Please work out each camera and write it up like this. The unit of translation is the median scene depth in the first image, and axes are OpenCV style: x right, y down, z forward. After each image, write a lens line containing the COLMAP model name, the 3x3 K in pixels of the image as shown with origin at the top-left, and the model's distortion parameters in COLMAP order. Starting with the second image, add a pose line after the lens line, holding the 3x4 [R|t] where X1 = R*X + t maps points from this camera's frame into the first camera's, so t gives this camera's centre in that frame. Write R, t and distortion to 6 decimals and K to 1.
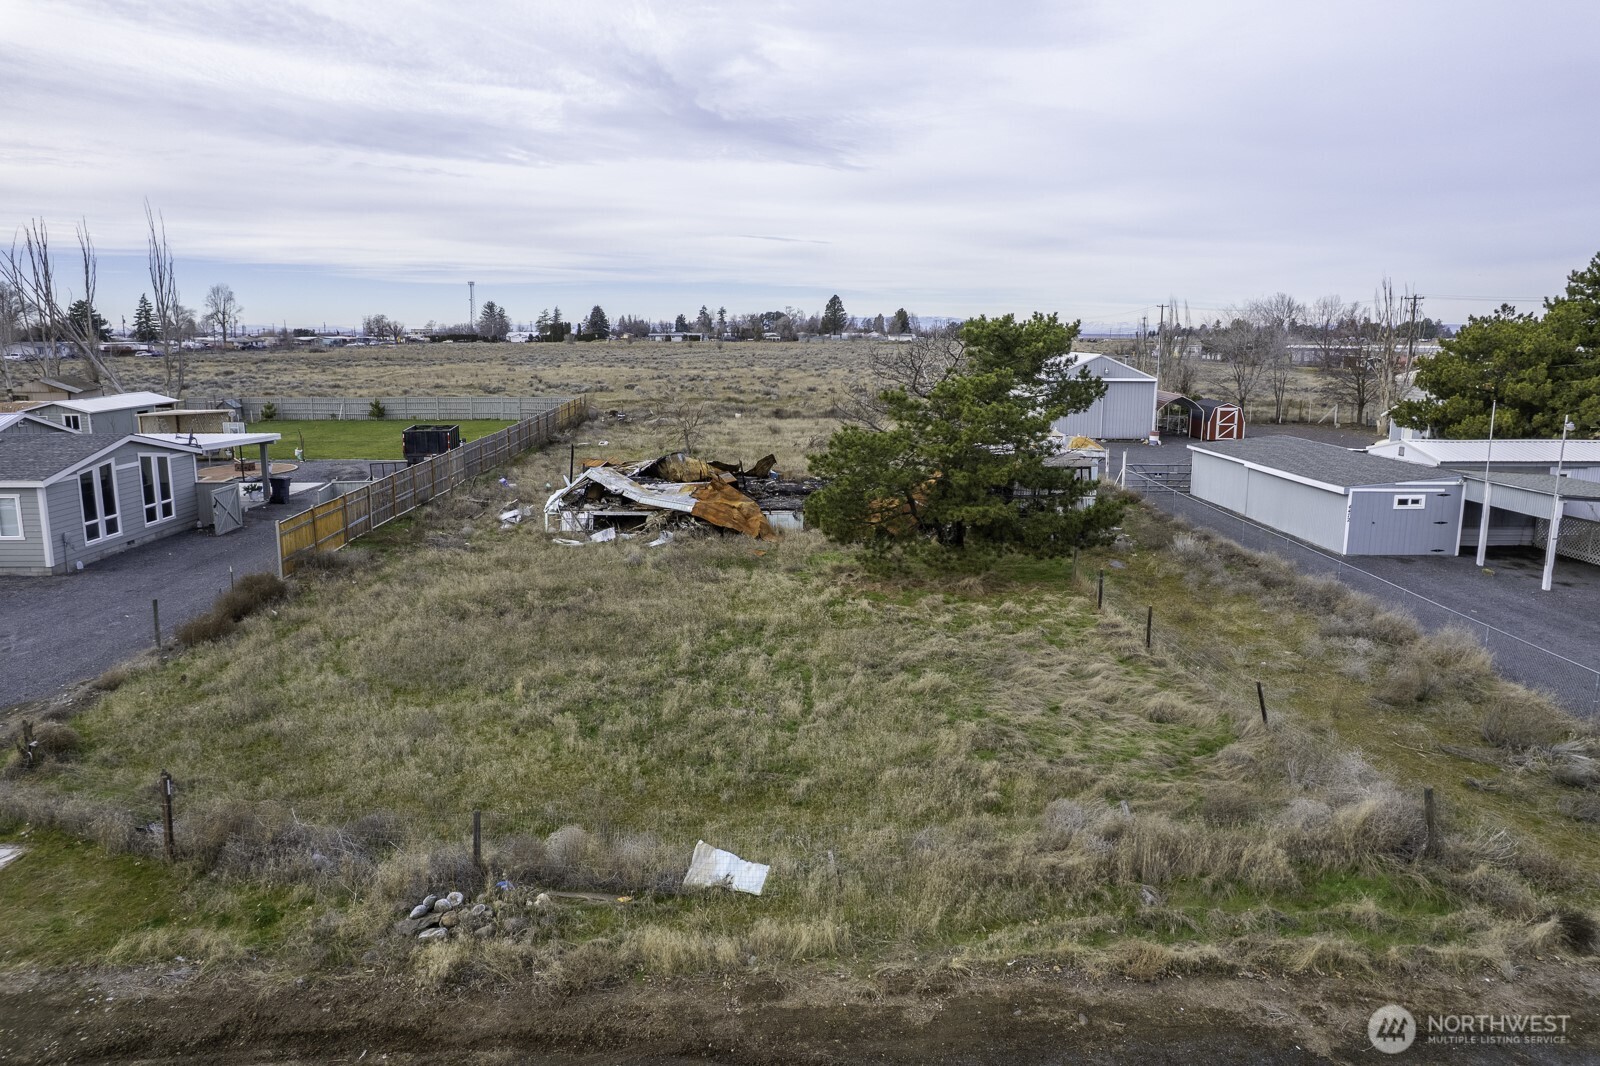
lens RADIAL K [[1027.6, 0, 800.0], [0, 1027.6, 533.0], [0, 0, 1]] dist [-0.082608, 0.078632]
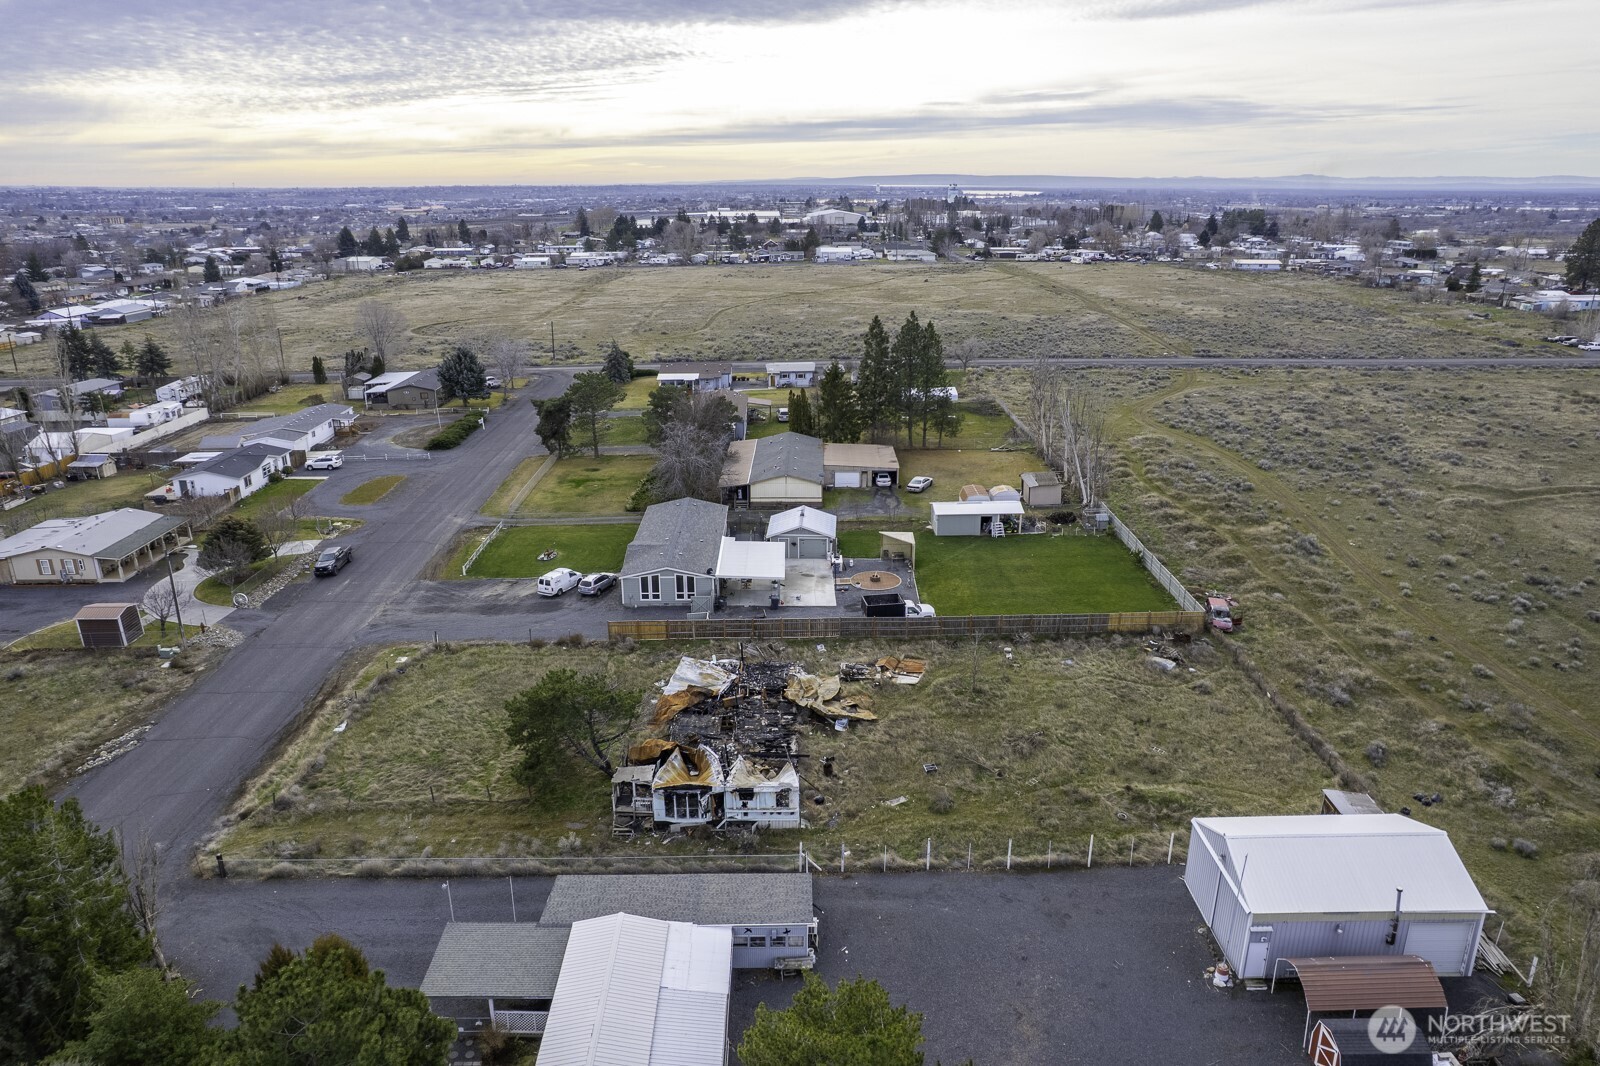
lens RADIAL K [[1027.6, 0, 800.0], [0, 1027.6, 533.0], [0, 0, 1]] dist [-0.082608, 0.078632]
pose [[-0.017232, 0.324013, -0.945896, 2.519094], [-0.188115, 0.928091, 0.321341, -1.514846], [0.981996, 0.183475, 0.044959, 1.636319]]
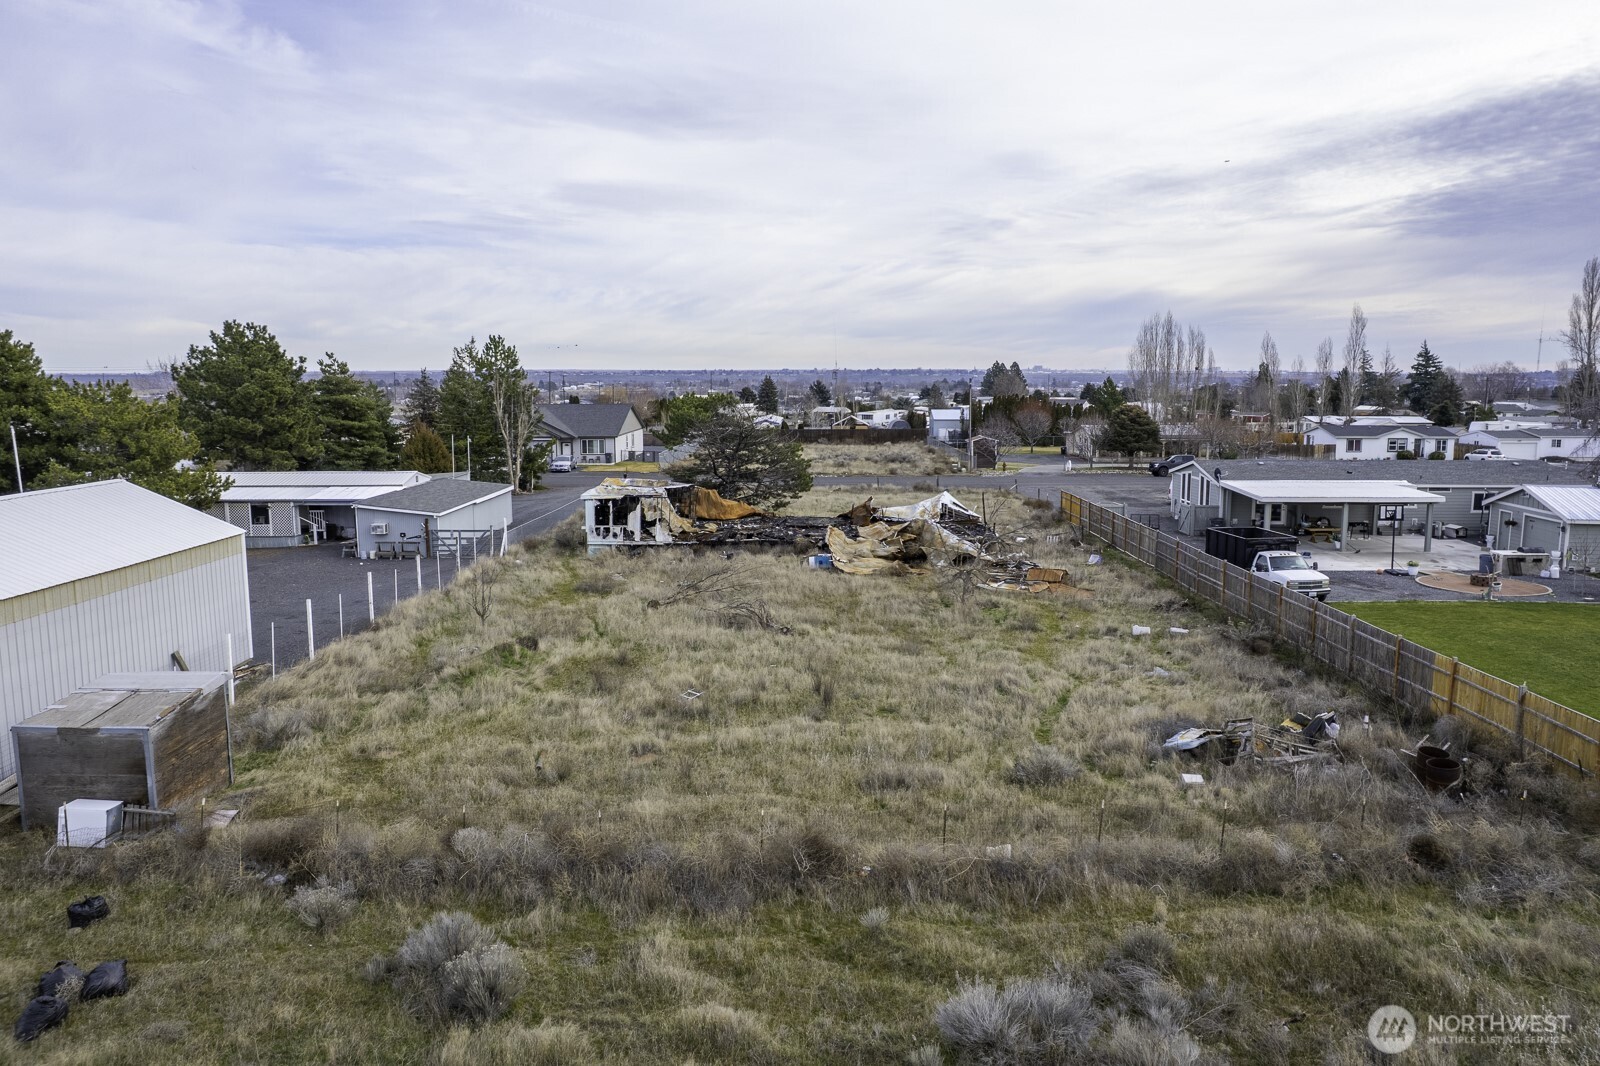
lens RADIAL K [[1074.4, 0, 800.0], [0, 1074.4, 533.0], [0, 0, 1]] dist [-0.081870, 0.076532]
pose [[-0.998994, -0.007147, 0.044278, -0.079224], [0.007966, 0.943258, 0.331966, -0.819313], [-0.044139, 0.331984, -0.942252, 3.843828]]
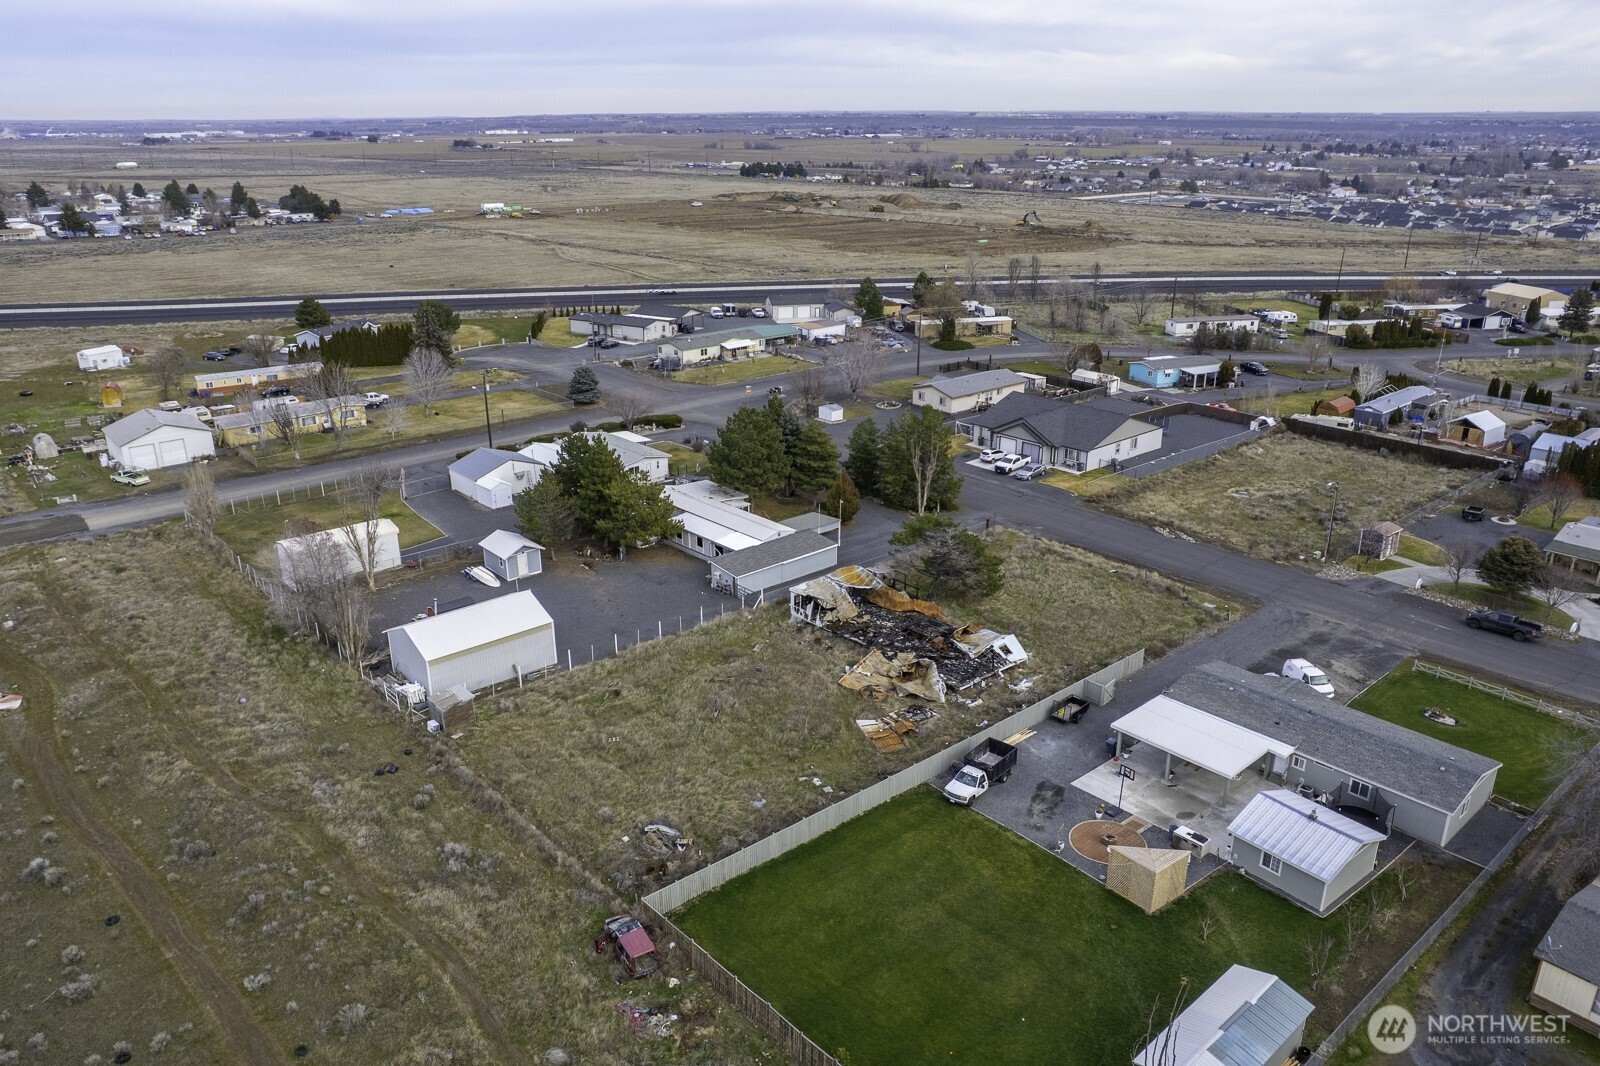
lens RADIAL K [[1147.3, 0, 800.0], [0, 1147.3, 533.0], [0, 0, 1]] dist [-0.064433, 0.047411]
pose [[-0.638934, -0.264204, 0.722468, -2.563552], [0.150588, 0.878043, 0.454274, -2.274299], [-0.754378, 0.399046, -0.521225, 3.929194]]
